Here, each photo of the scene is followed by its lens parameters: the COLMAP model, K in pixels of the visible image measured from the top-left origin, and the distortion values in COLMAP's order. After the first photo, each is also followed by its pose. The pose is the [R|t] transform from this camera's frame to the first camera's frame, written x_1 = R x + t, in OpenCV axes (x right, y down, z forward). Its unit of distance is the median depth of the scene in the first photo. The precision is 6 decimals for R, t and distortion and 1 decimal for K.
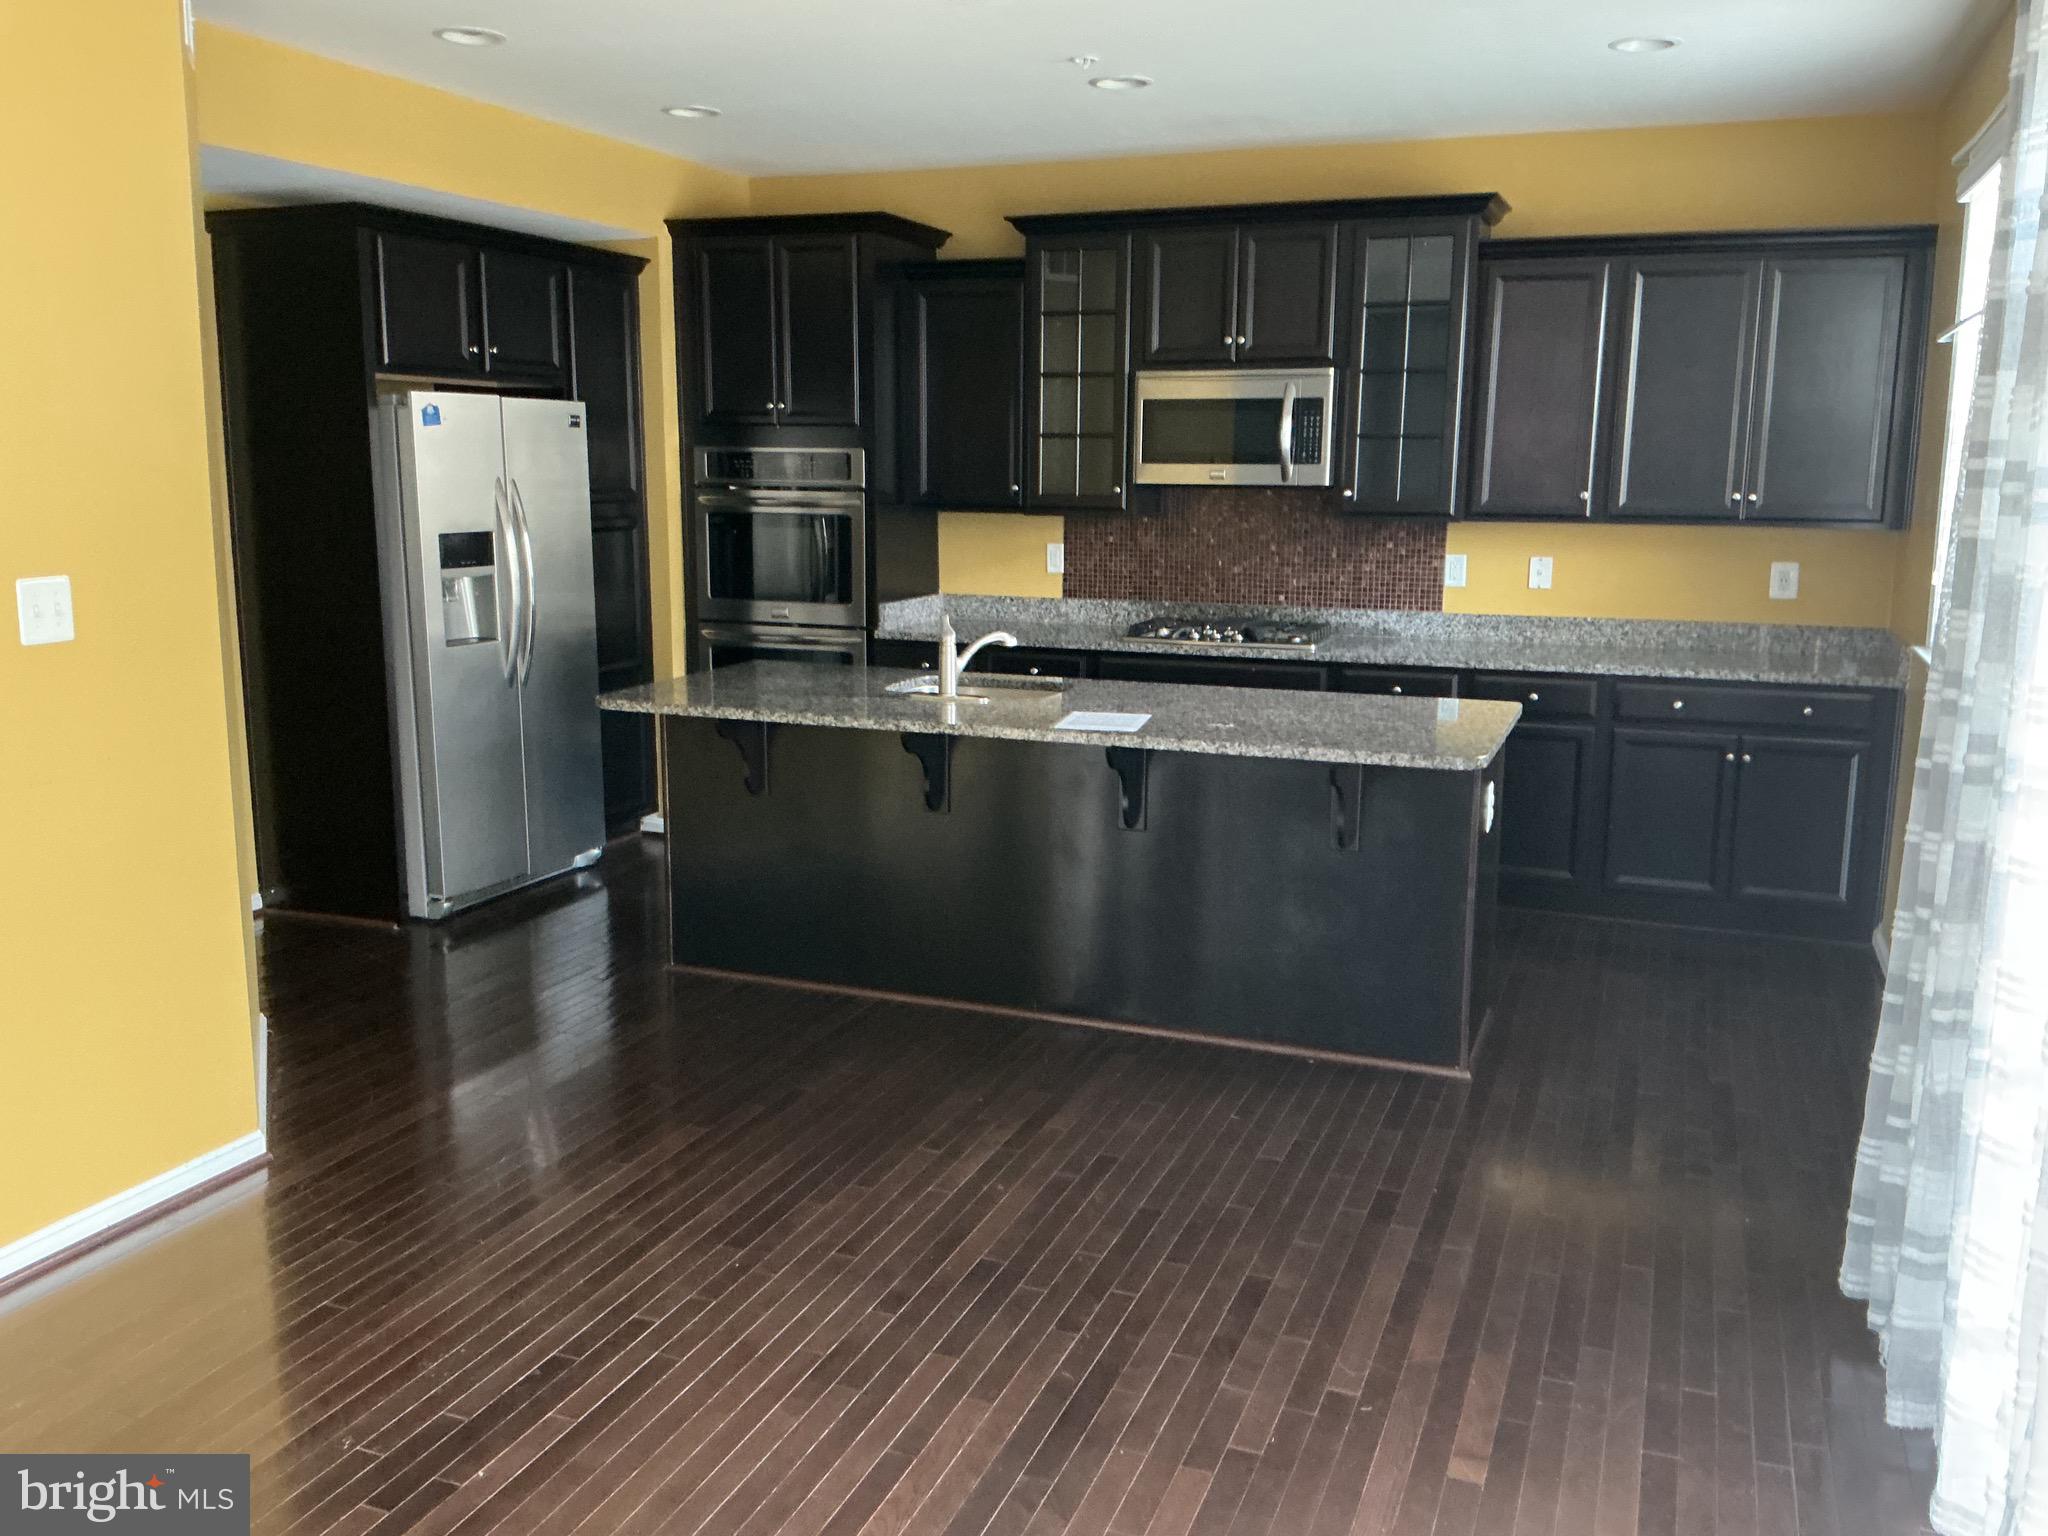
lens RADIAL K [[1693.8, 0, 989.6], [0, 1693.8, 795.9], [0, 0, 1]] dist [0.059043, -0.139125]
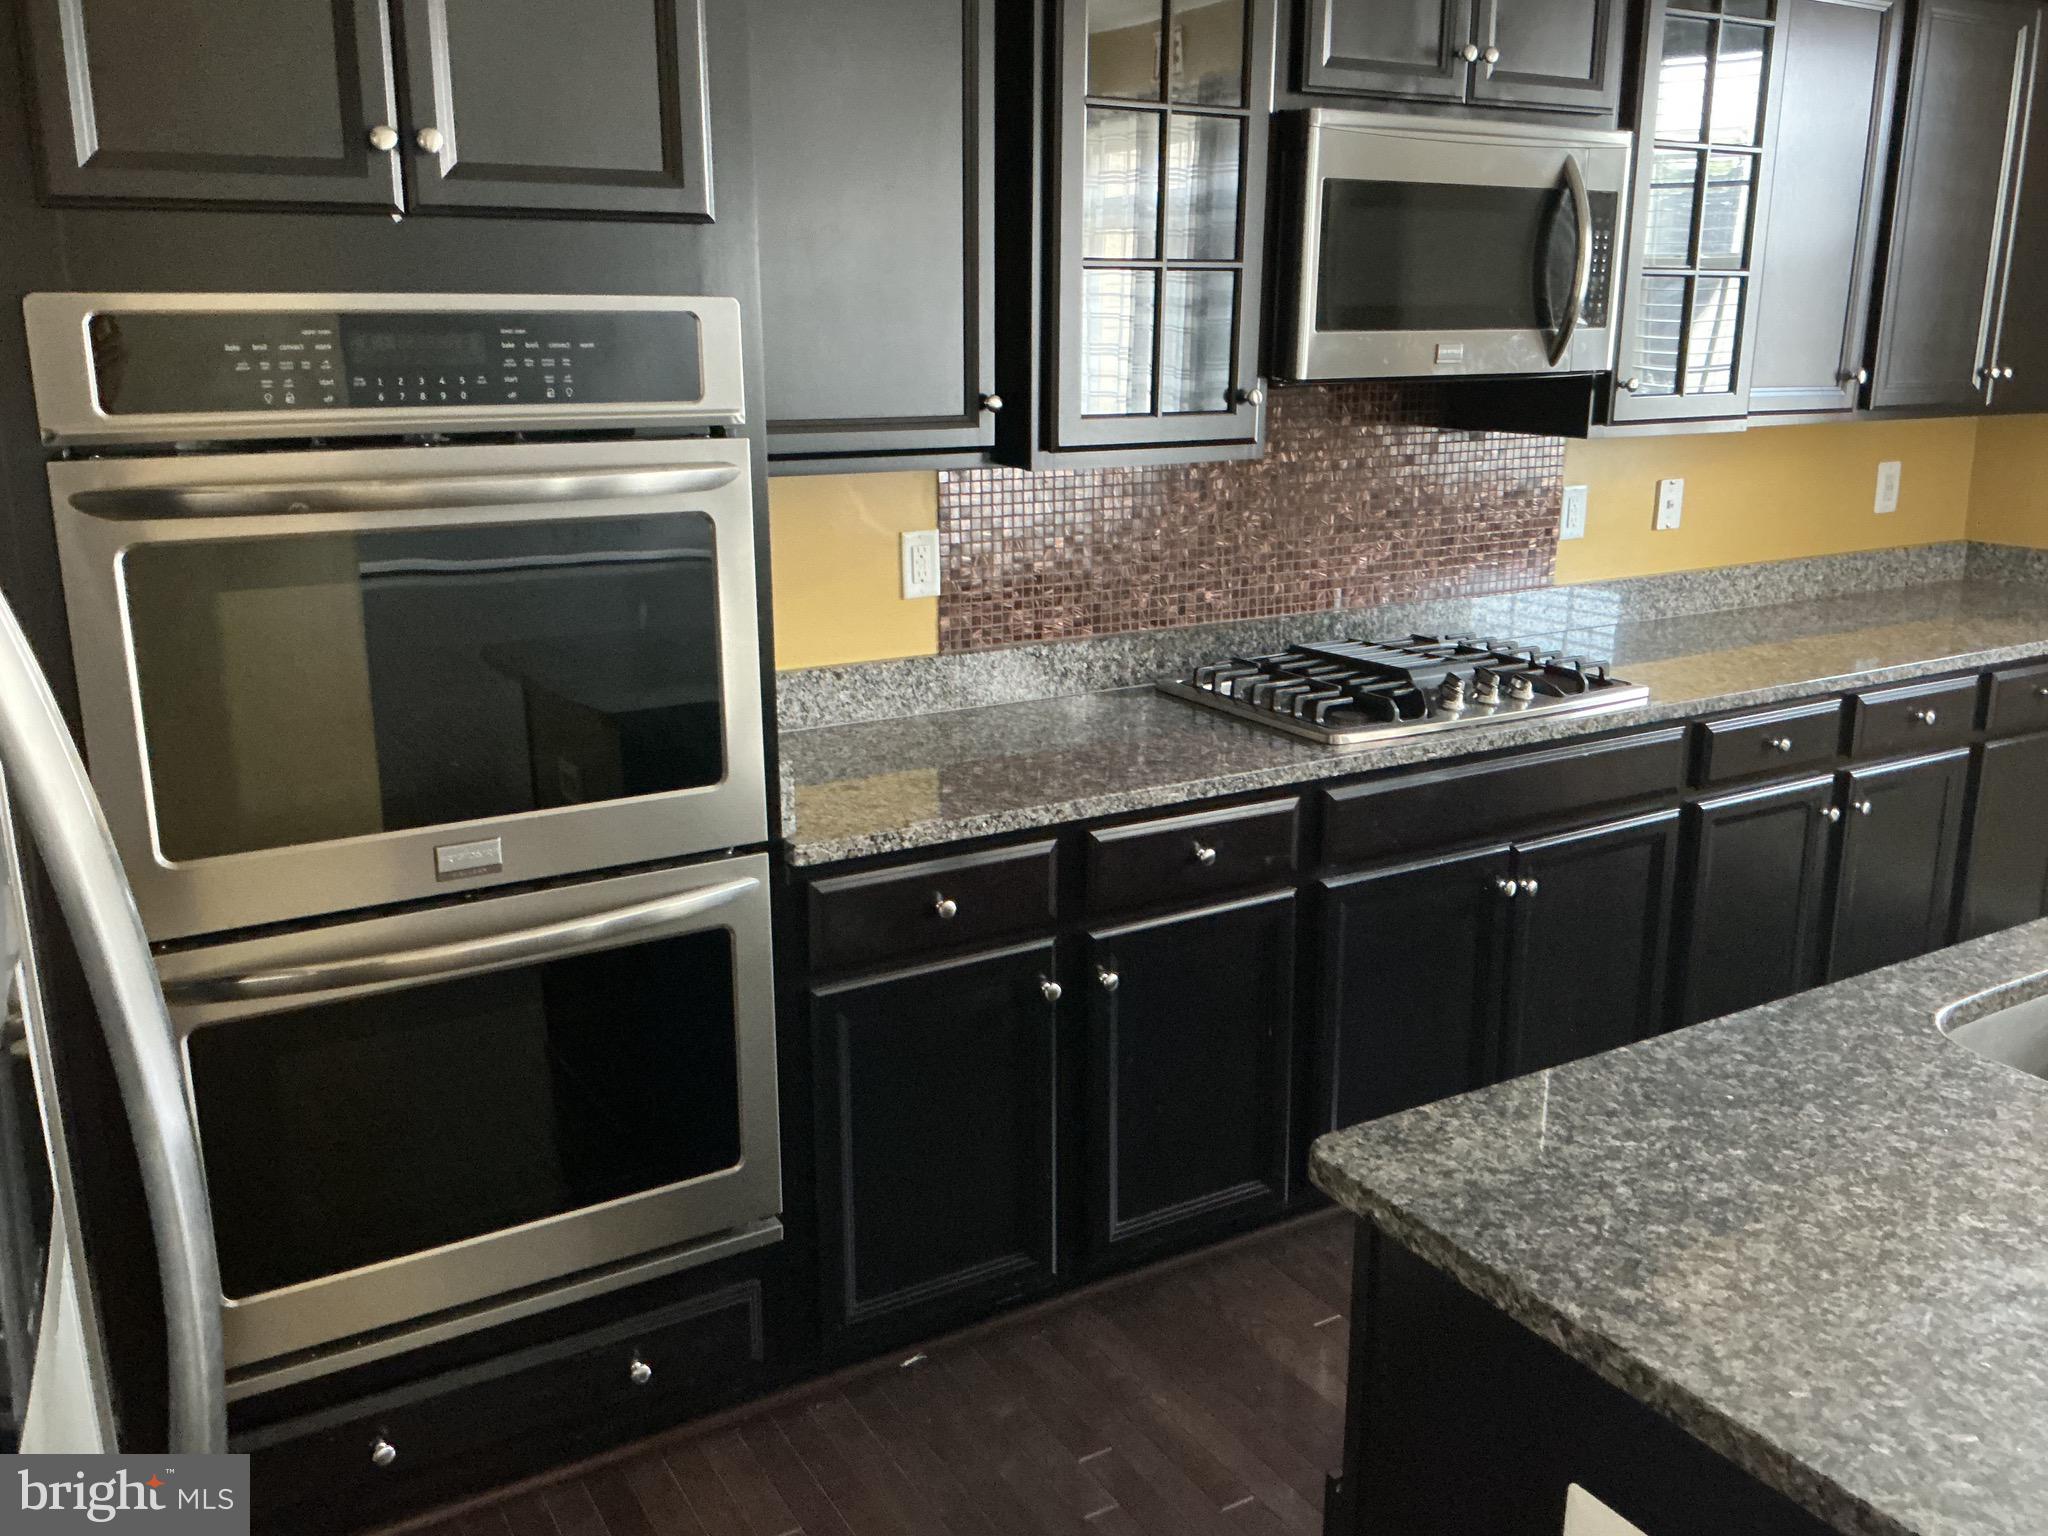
lens RADIAL K [[1693.8, 0, 1018.7], [0, 1693.8, 774.5], [0, 0, 1]] dist [0.059043, -0.139125]
pose [[0.612058, -0.211202, 0.762088, -0.319124], [0.162500, 0.976702, 0.140171, -0.163934], [-0.773937, 0.038047, 0.632118, 0.814129]]
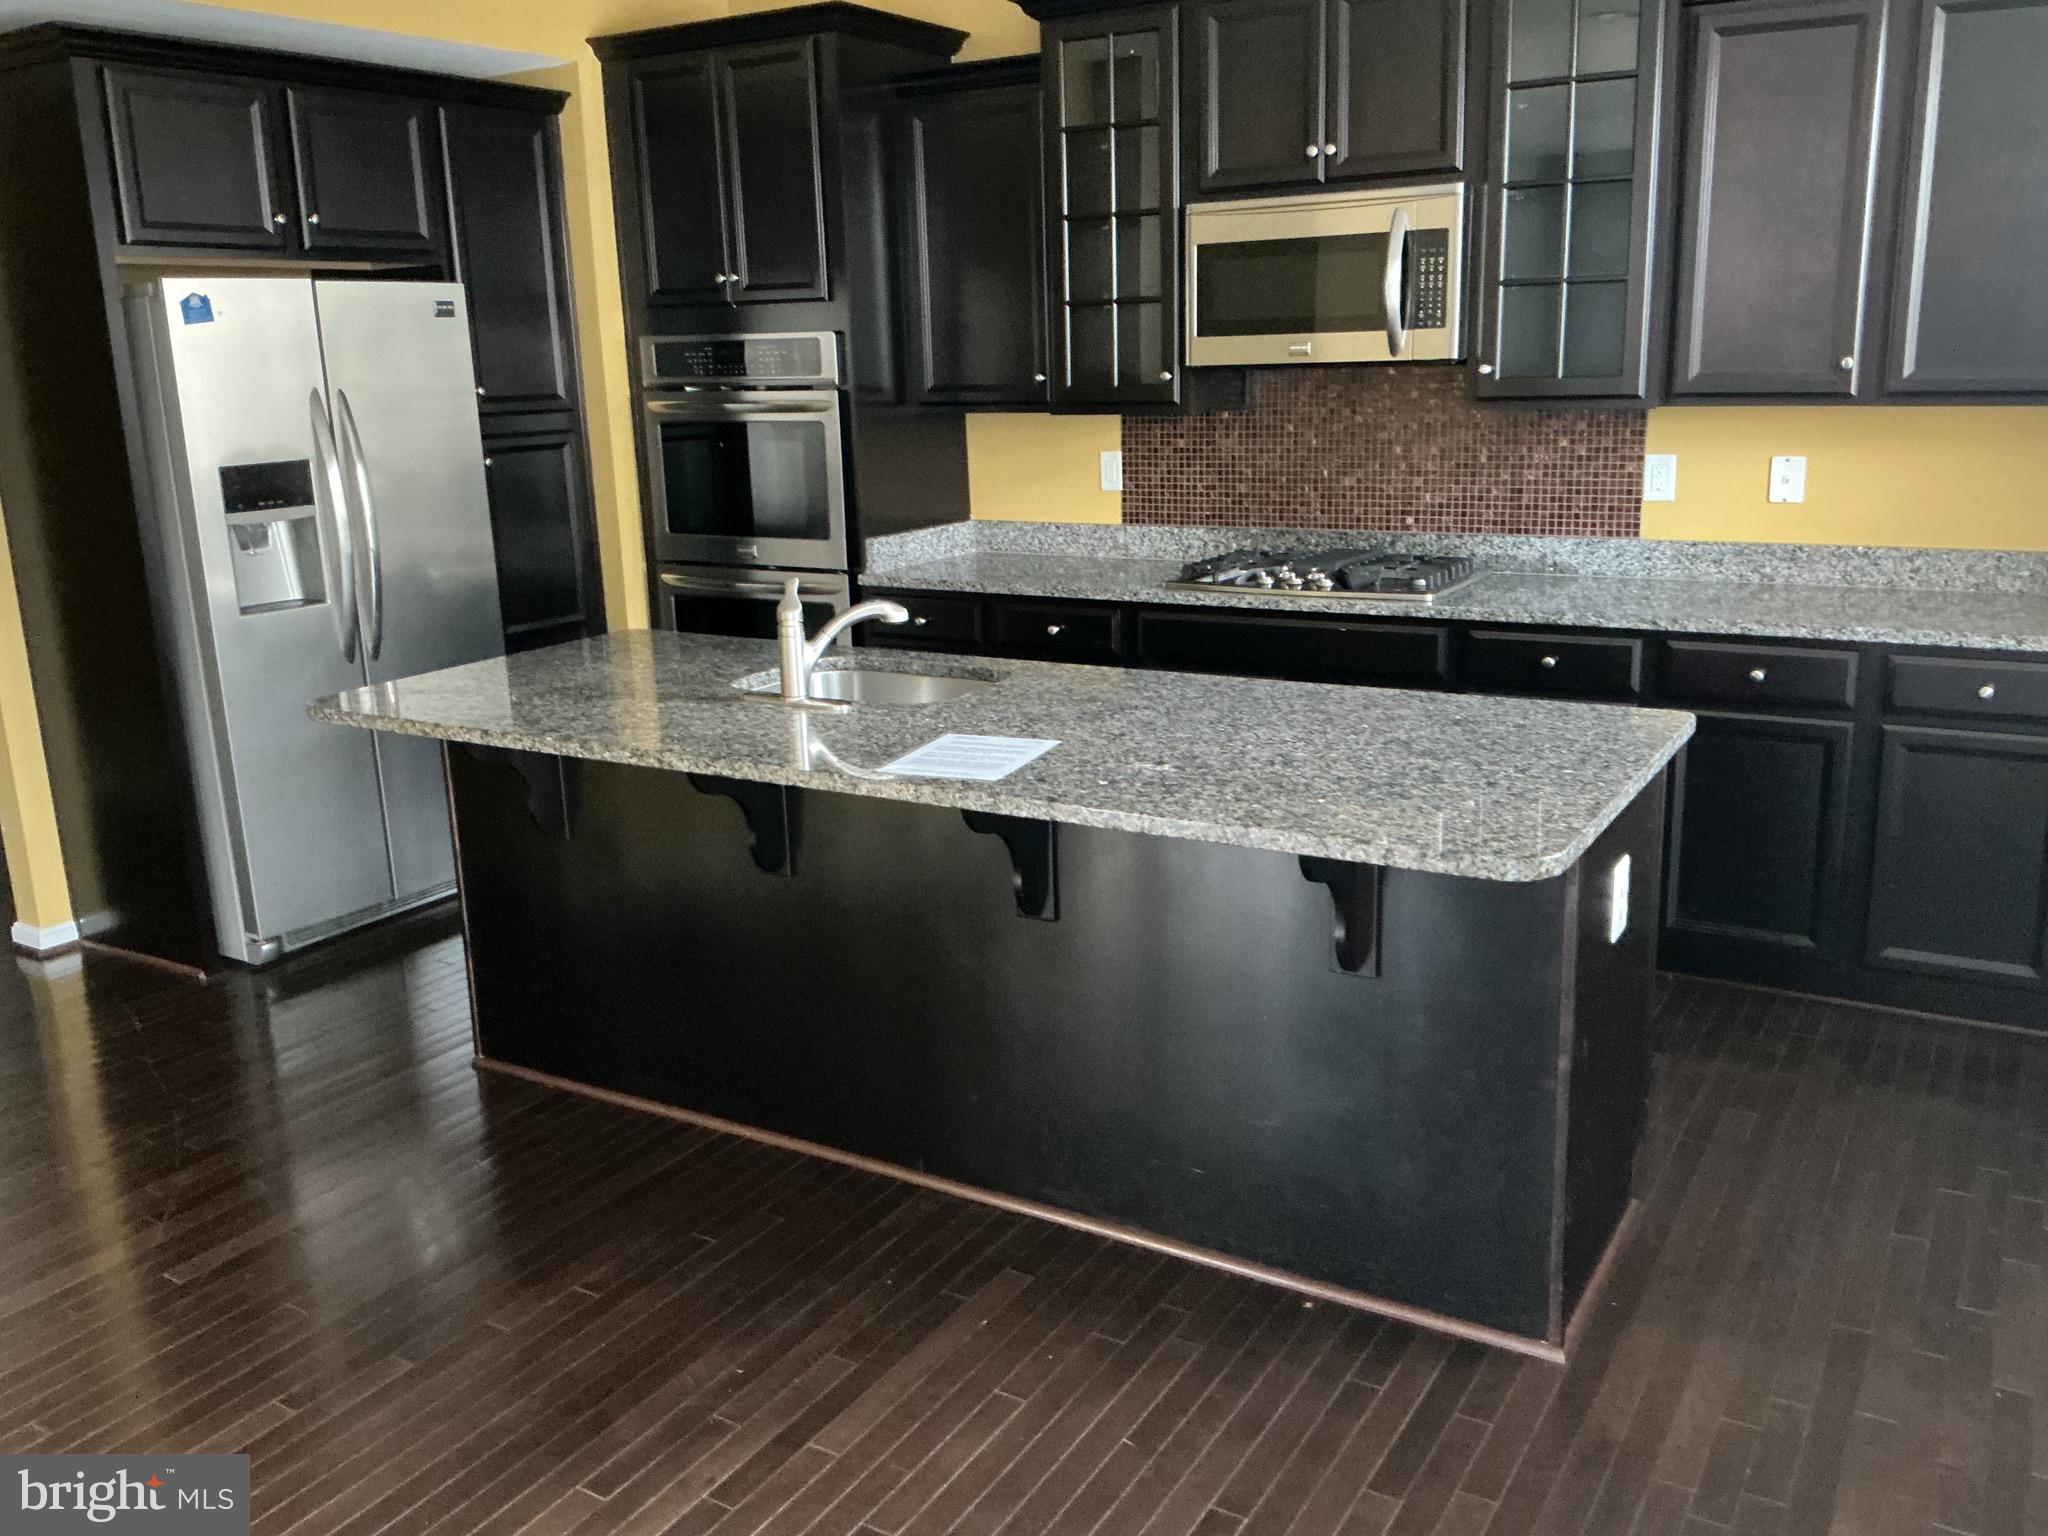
lens RADIAL K [[1693.8, 0, 1002.4], [0, 1693.8, 787.0], [0, 0, 1]] dist [0.059043, -0.139125]
pose [[0.985427, 0.007080, -0.169949, 0.135973], [0.002847, 0.998307, 0.058094, -0.050715], [0.170072, -0.057732, 0.983739, 0.282727]]
